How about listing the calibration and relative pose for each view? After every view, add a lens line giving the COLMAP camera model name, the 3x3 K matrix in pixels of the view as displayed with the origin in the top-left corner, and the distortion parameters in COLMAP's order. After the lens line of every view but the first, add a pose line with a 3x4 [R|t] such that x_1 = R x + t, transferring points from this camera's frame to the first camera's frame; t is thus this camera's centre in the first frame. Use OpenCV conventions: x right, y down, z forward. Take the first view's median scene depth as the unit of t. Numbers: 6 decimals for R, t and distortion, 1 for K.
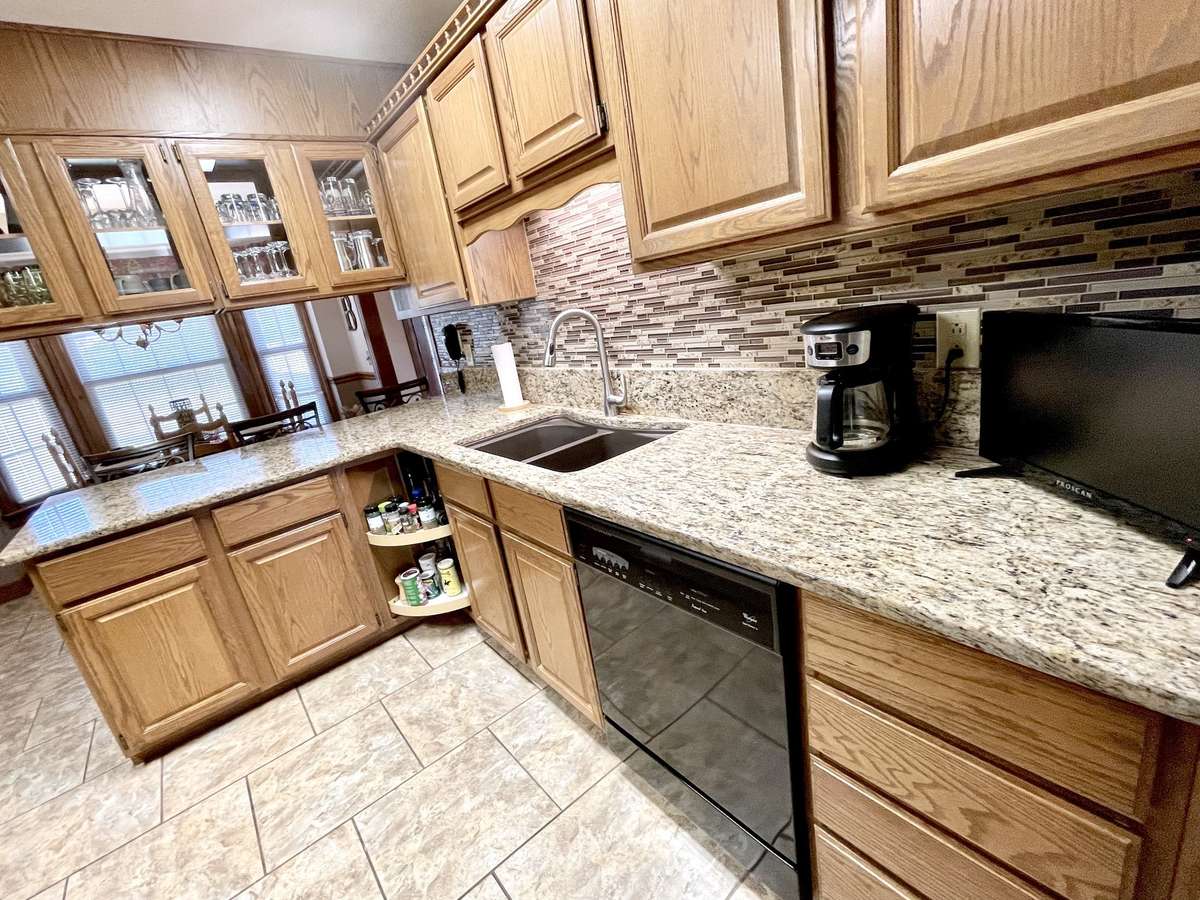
lens RADIAL K [[533.3, 0, 590.4], [0, 533.3, 448.9], [0, 0, 1]] dist [0.018058, -0.000965]
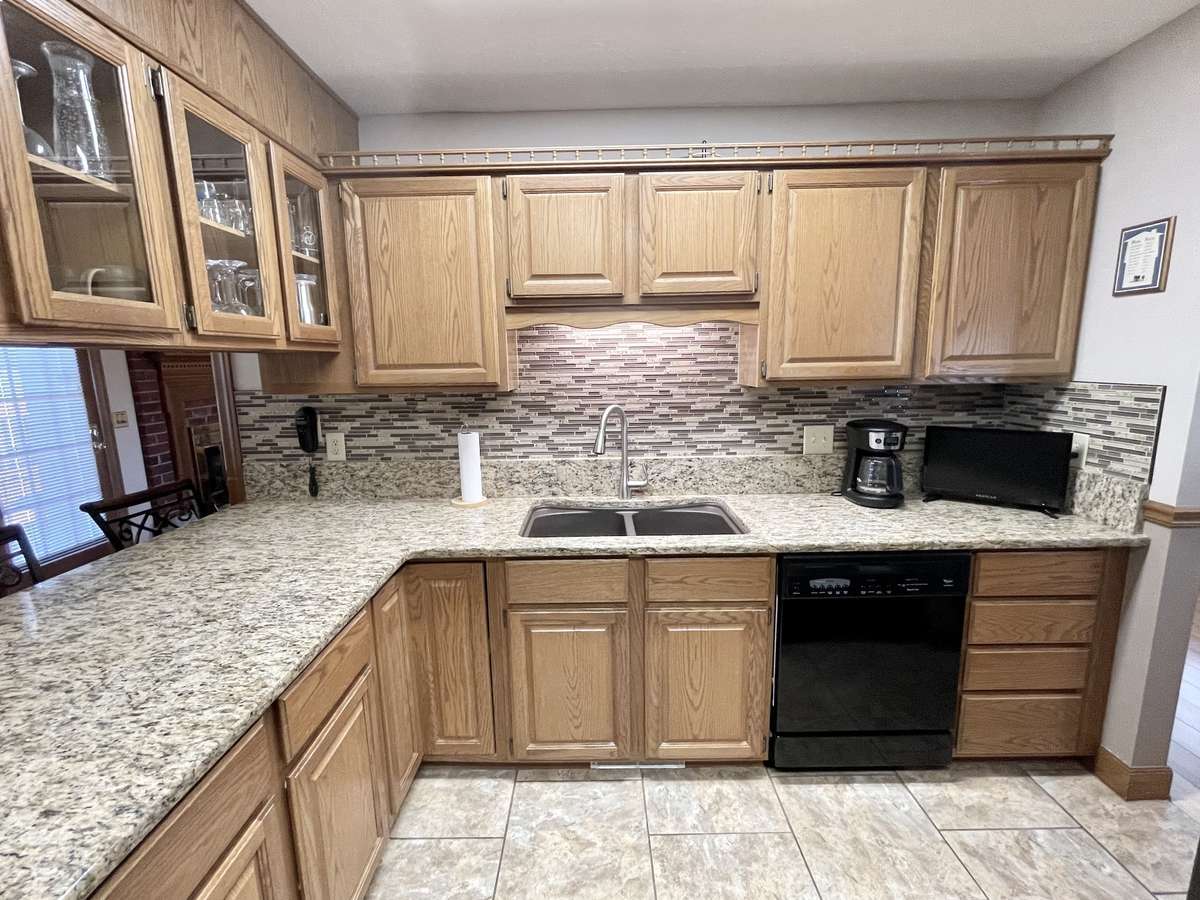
lens RADIAL K [[533.3, 0, 589.8], [0, 533.3, 455.6], [0, 0, 1]] dist [0.018058, -0.000965]
pose [[0.621906, 0.018800, 0.782867, -1.132883], [0.136293, 0.981855, -0.131849, -0.017331], [-0.771140, 0.188697, 0.608059, 0.445584]]
